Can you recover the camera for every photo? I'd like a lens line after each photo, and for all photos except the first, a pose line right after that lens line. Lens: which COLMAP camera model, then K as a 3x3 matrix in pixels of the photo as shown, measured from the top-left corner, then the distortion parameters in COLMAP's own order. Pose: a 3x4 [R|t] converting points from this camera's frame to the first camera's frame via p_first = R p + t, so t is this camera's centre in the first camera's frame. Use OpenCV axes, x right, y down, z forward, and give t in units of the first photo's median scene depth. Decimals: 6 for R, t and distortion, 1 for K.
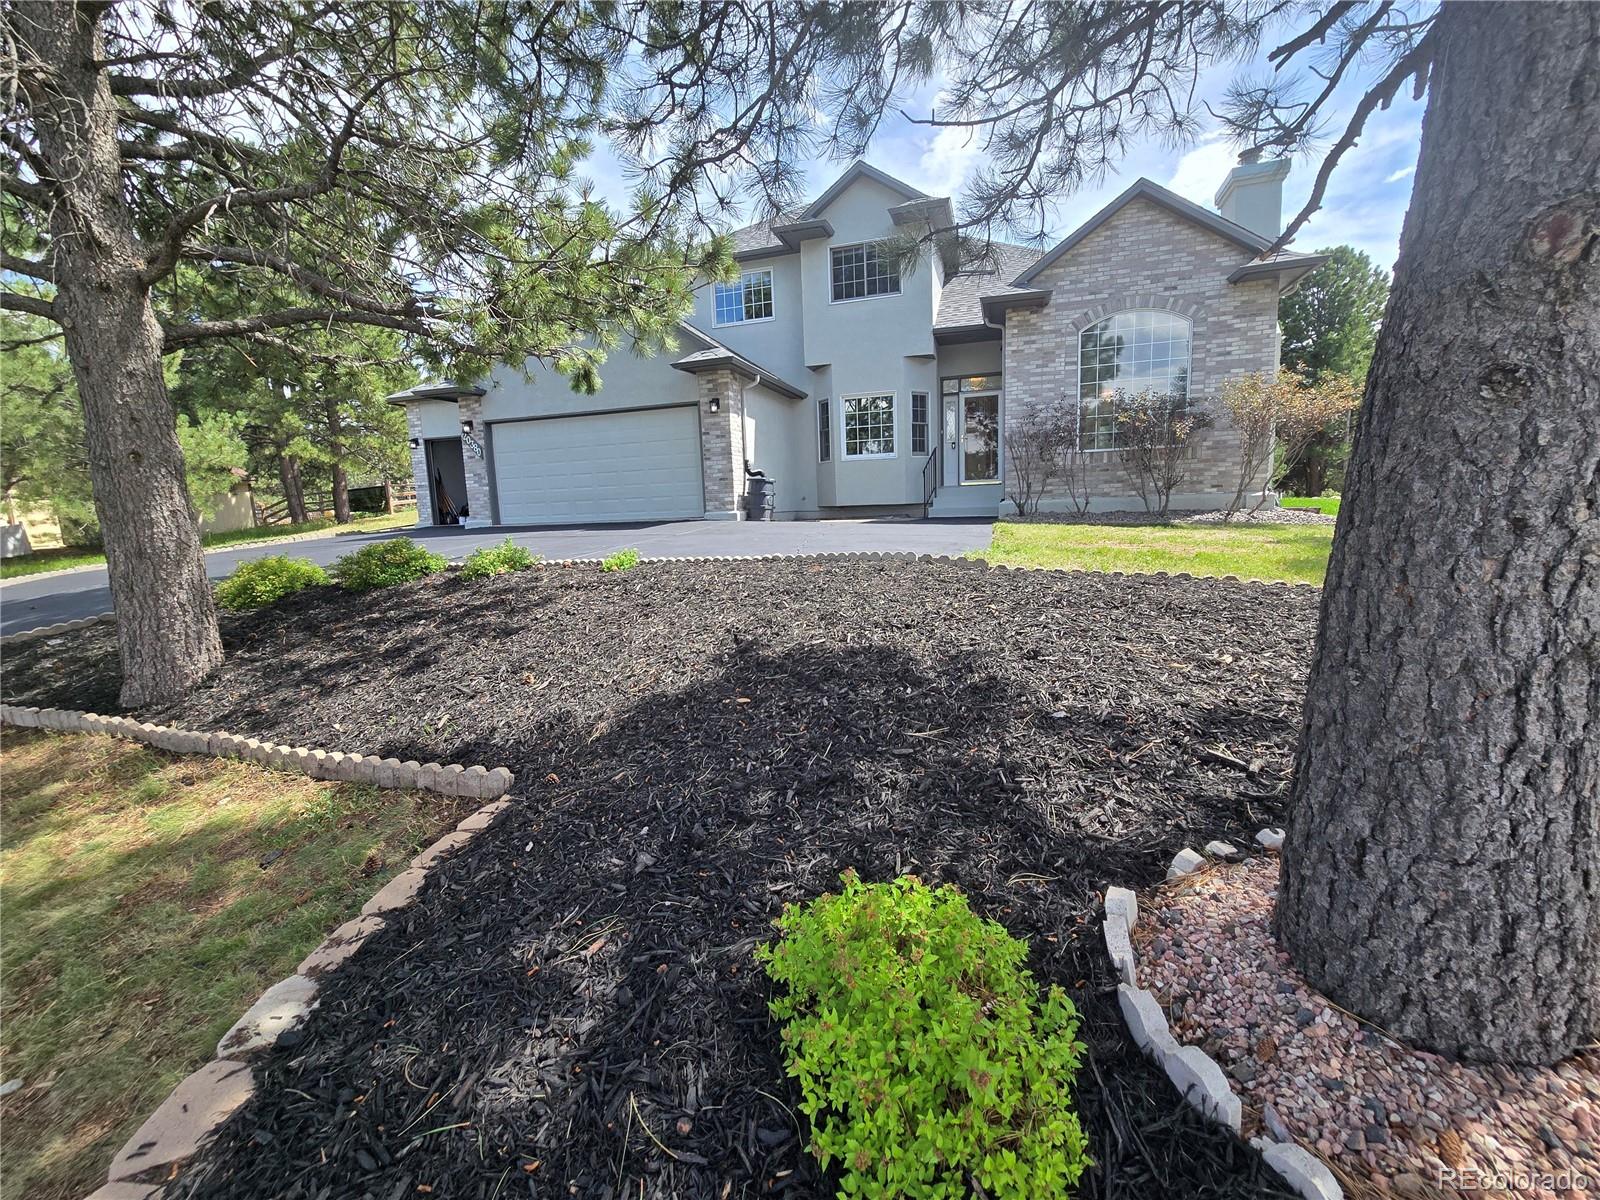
lens RADIAL K [[644.0, 0, 800.3], [0, 644.0, 597.1], [0, 0, 1]] dist [0.000358, 0.000004]
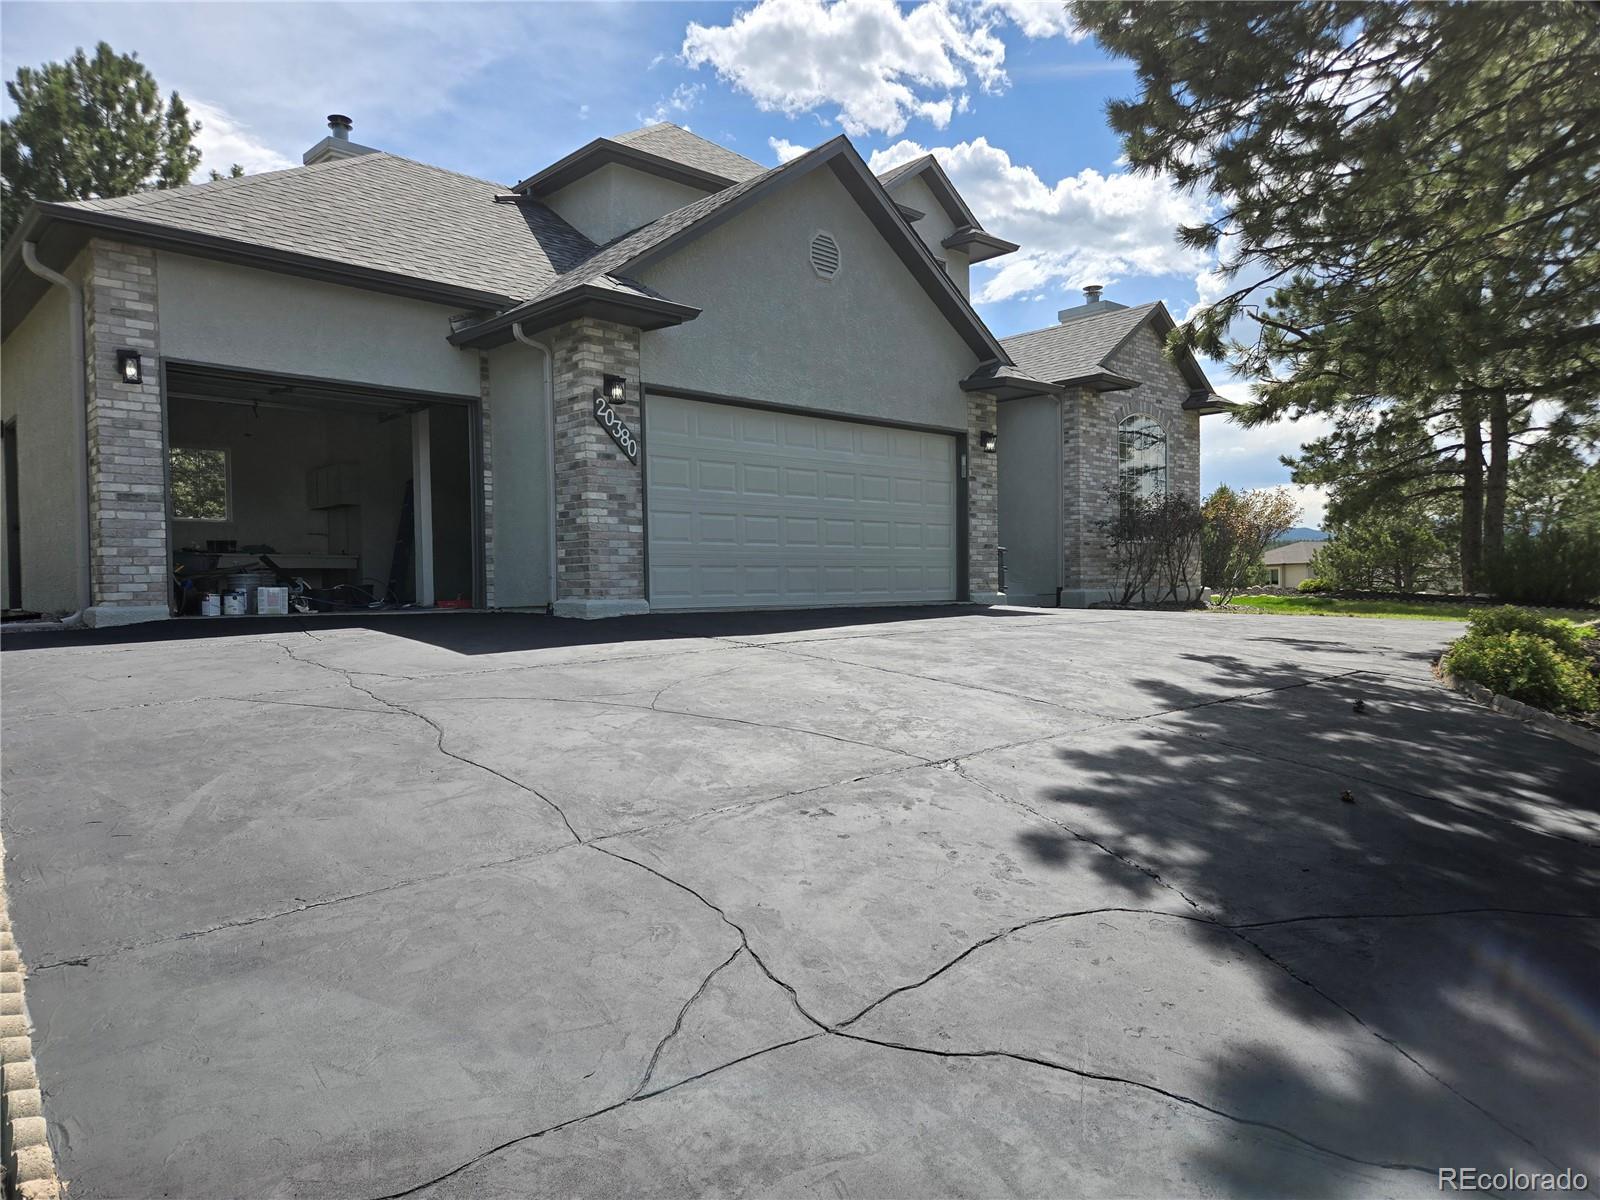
lens RADIAL K [[1046.2, 0, 800.2], [0, 1046.2, 599.6], [0, 0, 1]] dist [-0.007437, -0.014050]
pose [[0.507698, 0.016471, 0.861378, -1.167974], [0.101327, 0.991737, -0.078686, -0.059188], [-0.855556, 0.127229, 0.501833, 0.611876]]
